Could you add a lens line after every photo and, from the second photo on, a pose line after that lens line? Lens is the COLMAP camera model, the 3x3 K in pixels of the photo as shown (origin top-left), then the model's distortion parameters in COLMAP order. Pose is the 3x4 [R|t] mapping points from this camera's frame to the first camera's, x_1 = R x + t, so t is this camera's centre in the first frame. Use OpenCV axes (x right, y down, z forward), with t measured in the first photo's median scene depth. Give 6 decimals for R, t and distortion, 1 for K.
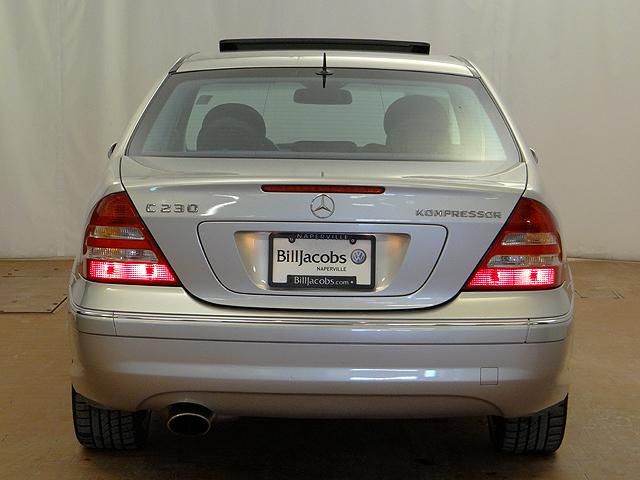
lens RADIAL K [[1563.8, 0, 320.0], [0, 1563.8, 240.0], [0, 0, 1]] dist [0.075814, 0.196865]
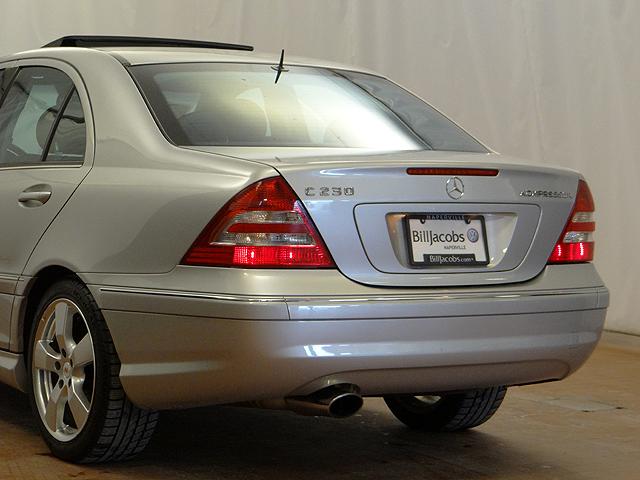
lens RADIAL K [[1818.5, 0, 320.0], [0, 1818.5, 240.0], [0, 0, 1]] dist [0.069614, -0.212900]
pose [[0.829757, -0.022480, 0.557672, -0.754415], [0.014784, 0.999723, 0.018303, -0.010422], [-0.557929, -0.006943, 0.829860, 0.029578]]
